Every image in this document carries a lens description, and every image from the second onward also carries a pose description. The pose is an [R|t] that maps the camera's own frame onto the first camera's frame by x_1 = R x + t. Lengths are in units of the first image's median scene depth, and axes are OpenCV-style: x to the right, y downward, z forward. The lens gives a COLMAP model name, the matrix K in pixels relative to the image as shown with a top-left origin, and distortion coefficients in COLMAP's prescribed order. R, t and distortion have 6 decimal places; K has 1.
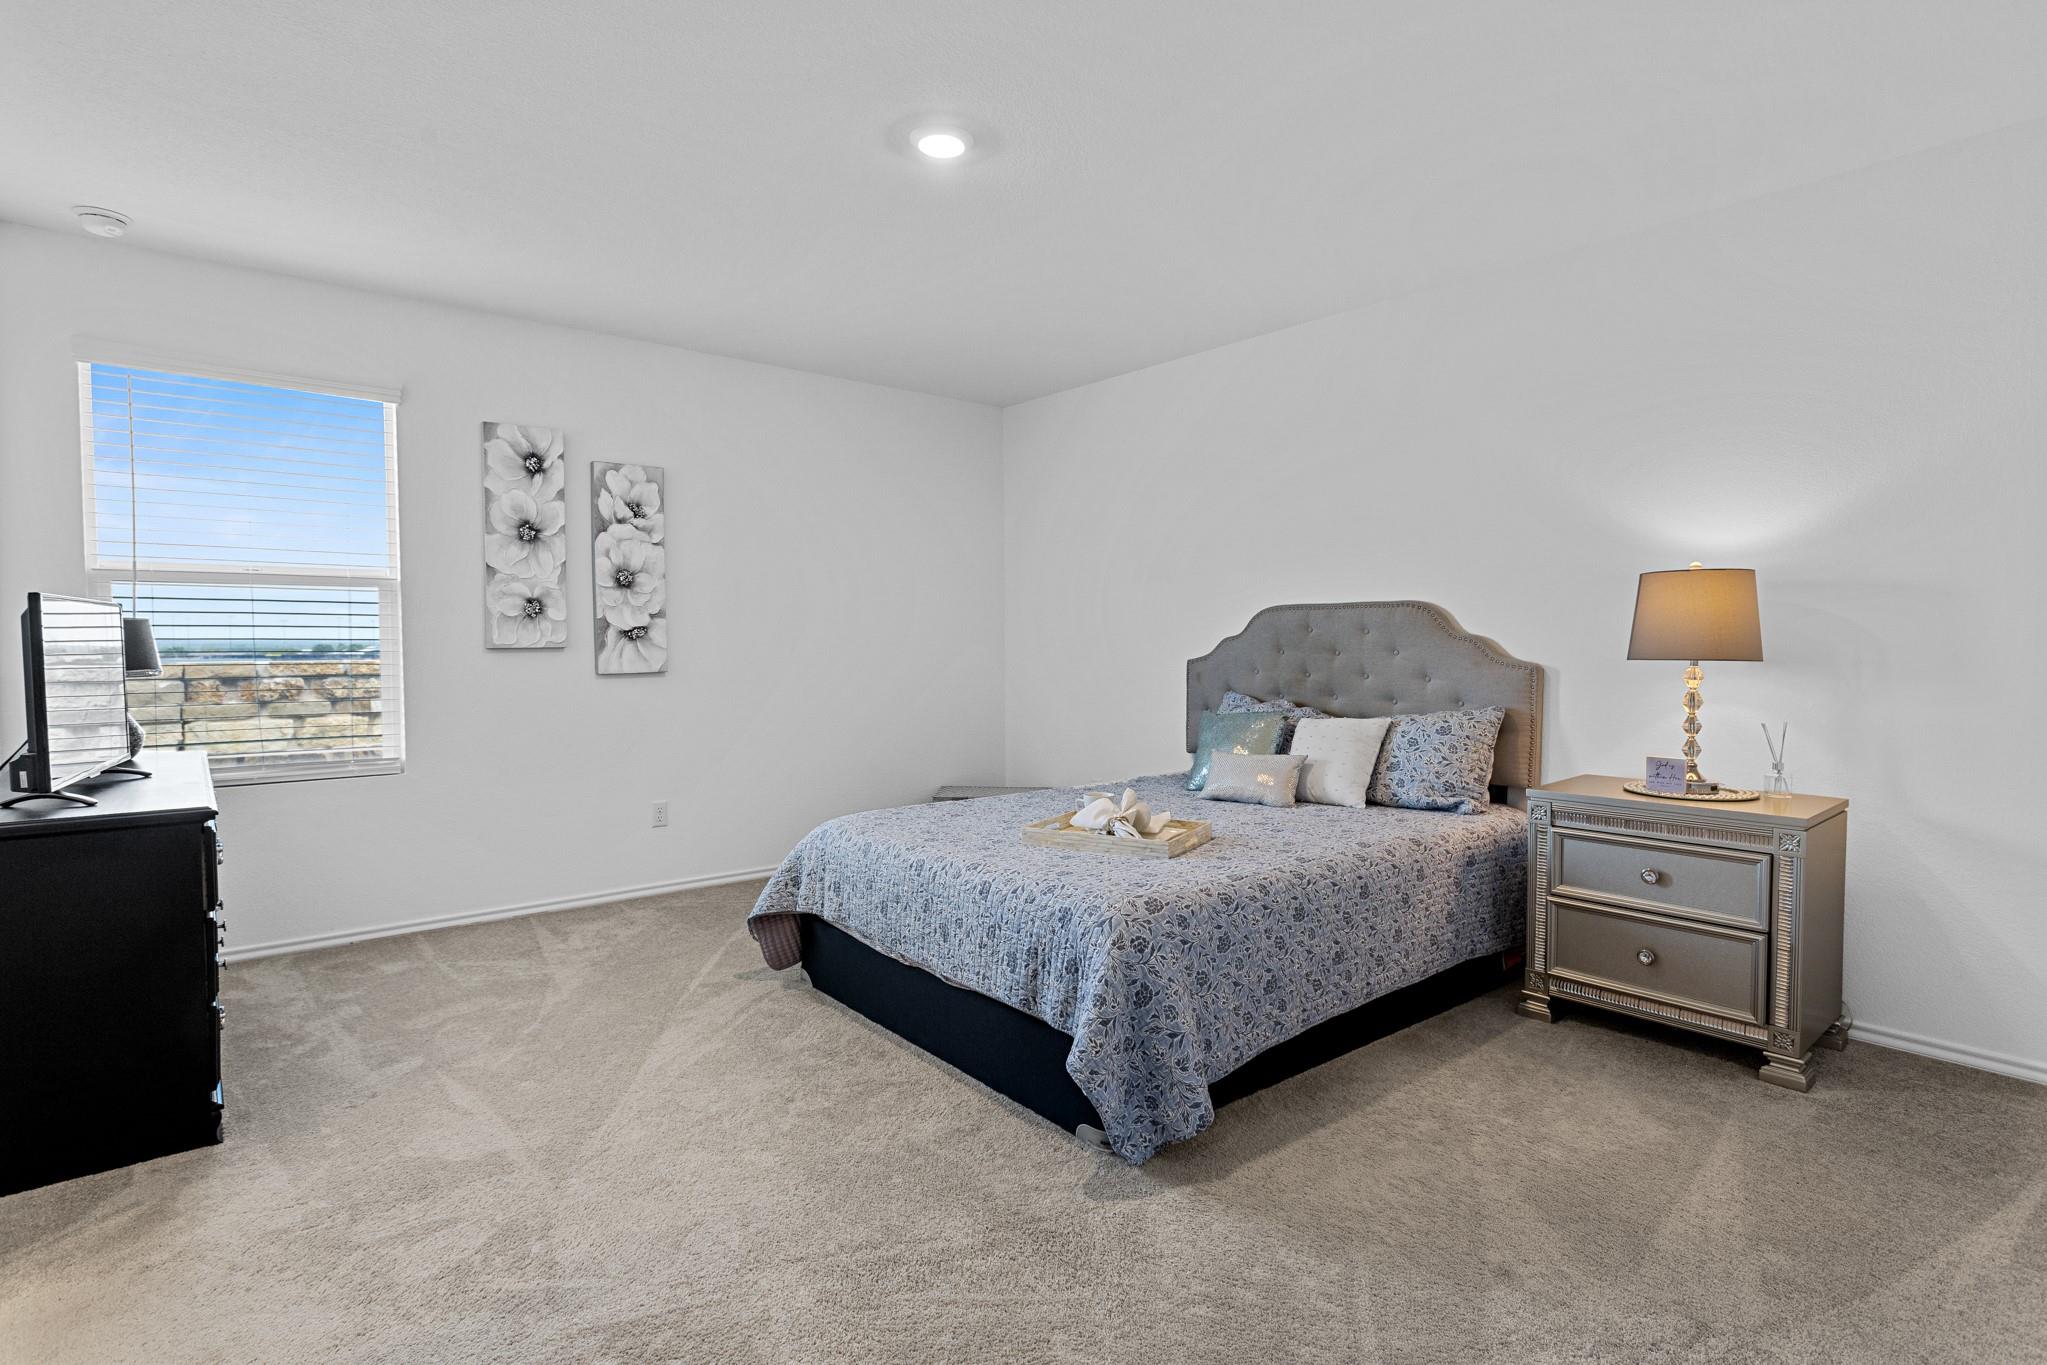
lens RADIAL K [[1007.0, 0, 1024.9], [0, 1007.0, 679.5], [0, 0, 1]] dist [-0.012309, 0.009390]
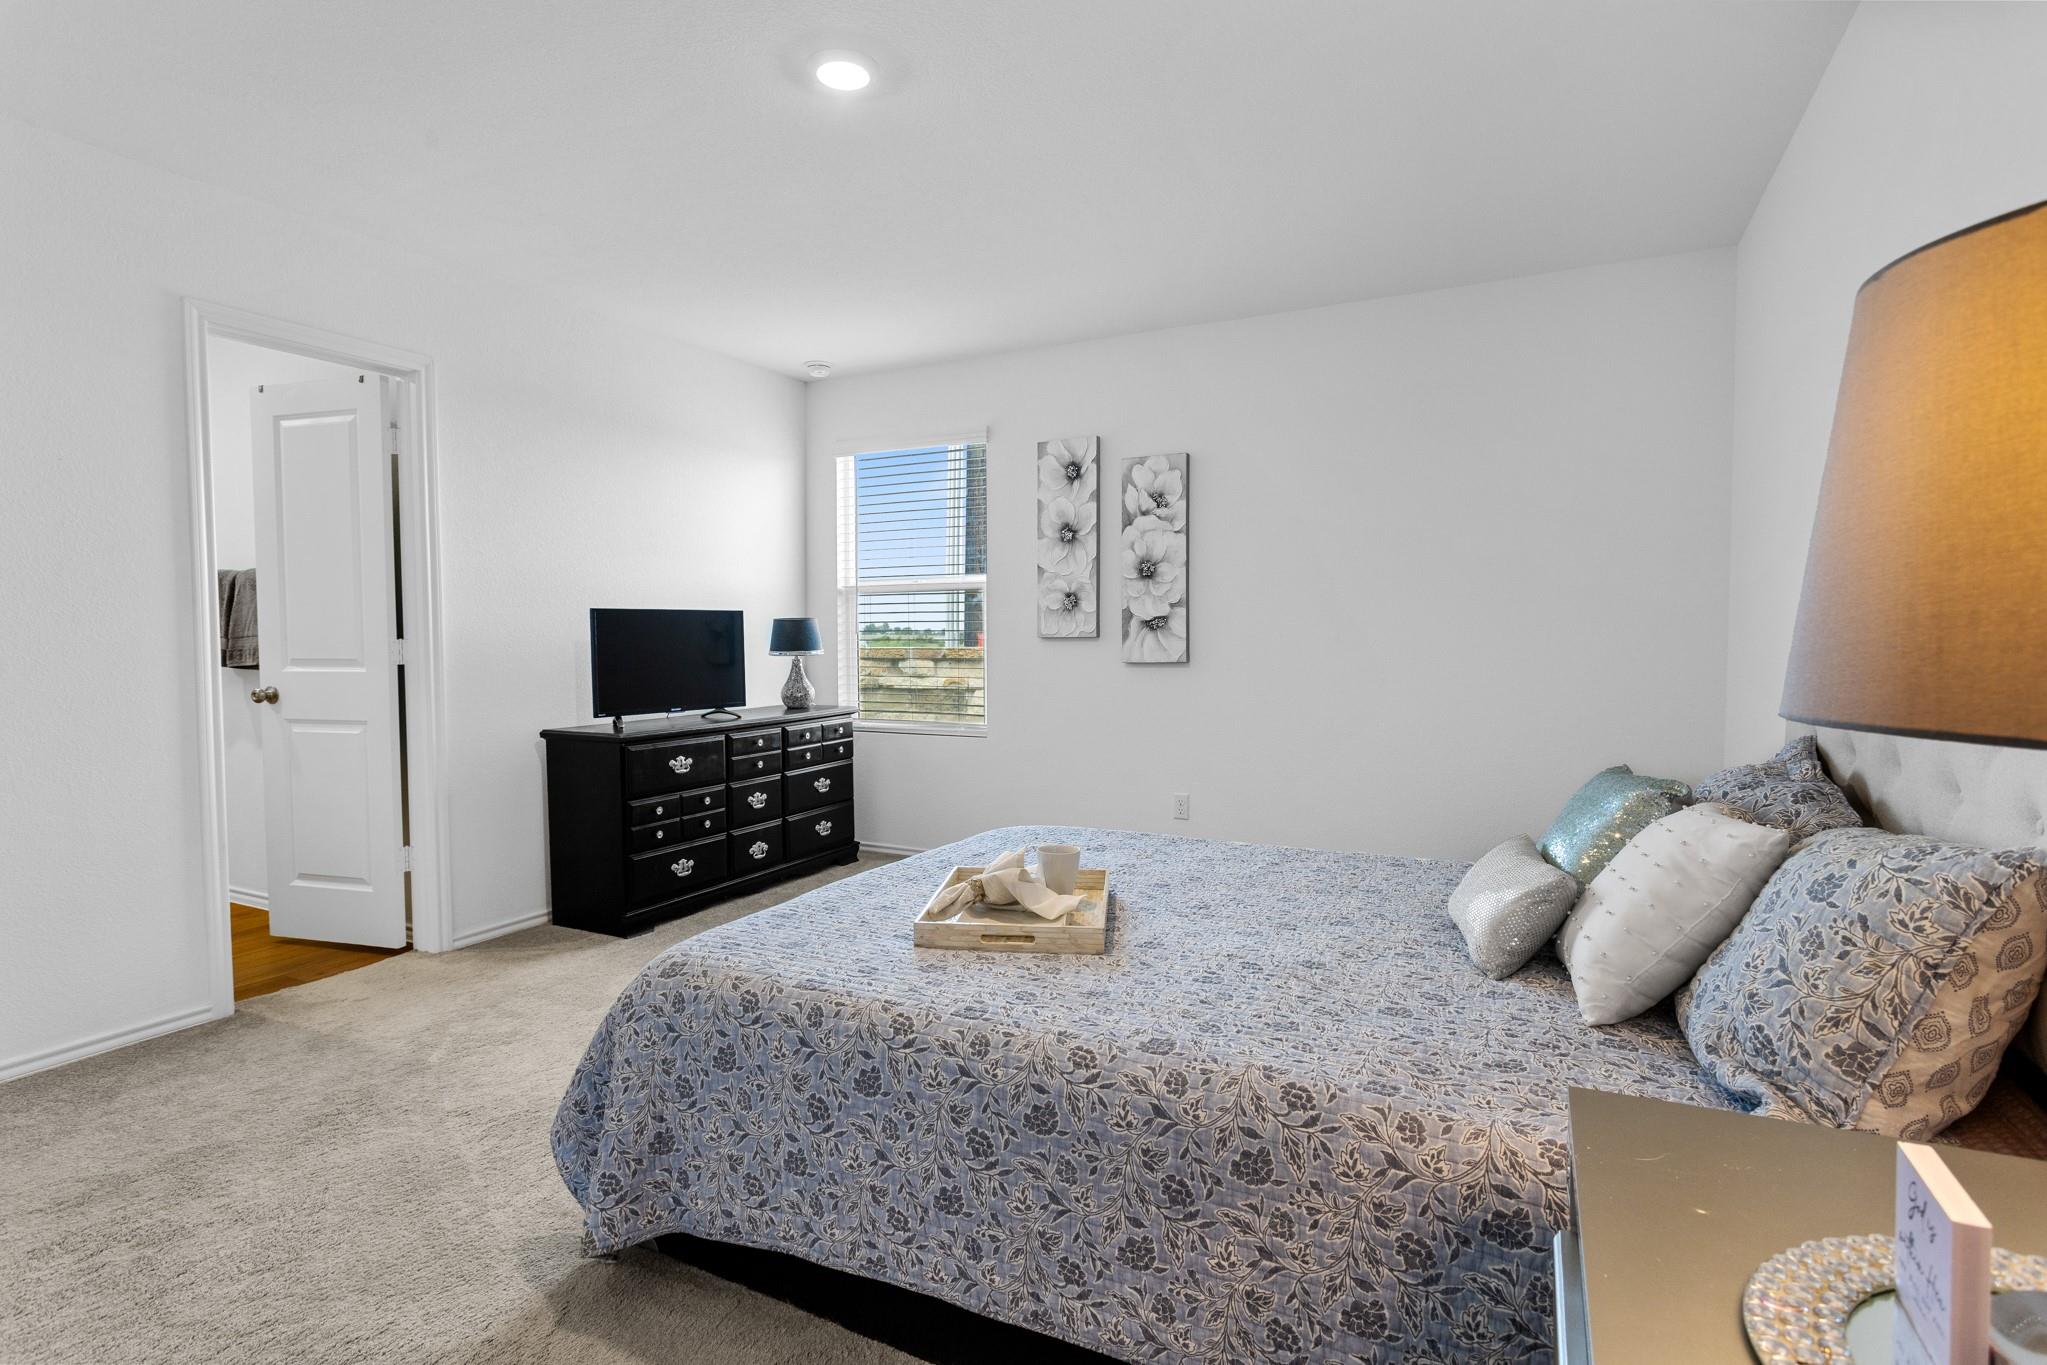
lens RADIAL K [[1007.0, 0, 1024.9], [0, 1007.0, 679.5], [0, 0, 1]] dist [-0.012309, 0.009390]
pose [[0.398398, 0.041701, -0.916264, 0.516613], [-0.028826, 0.999042, 0.032935, -0.020055], [0.916760, 0.013291, 0.399218, 0.507500]]
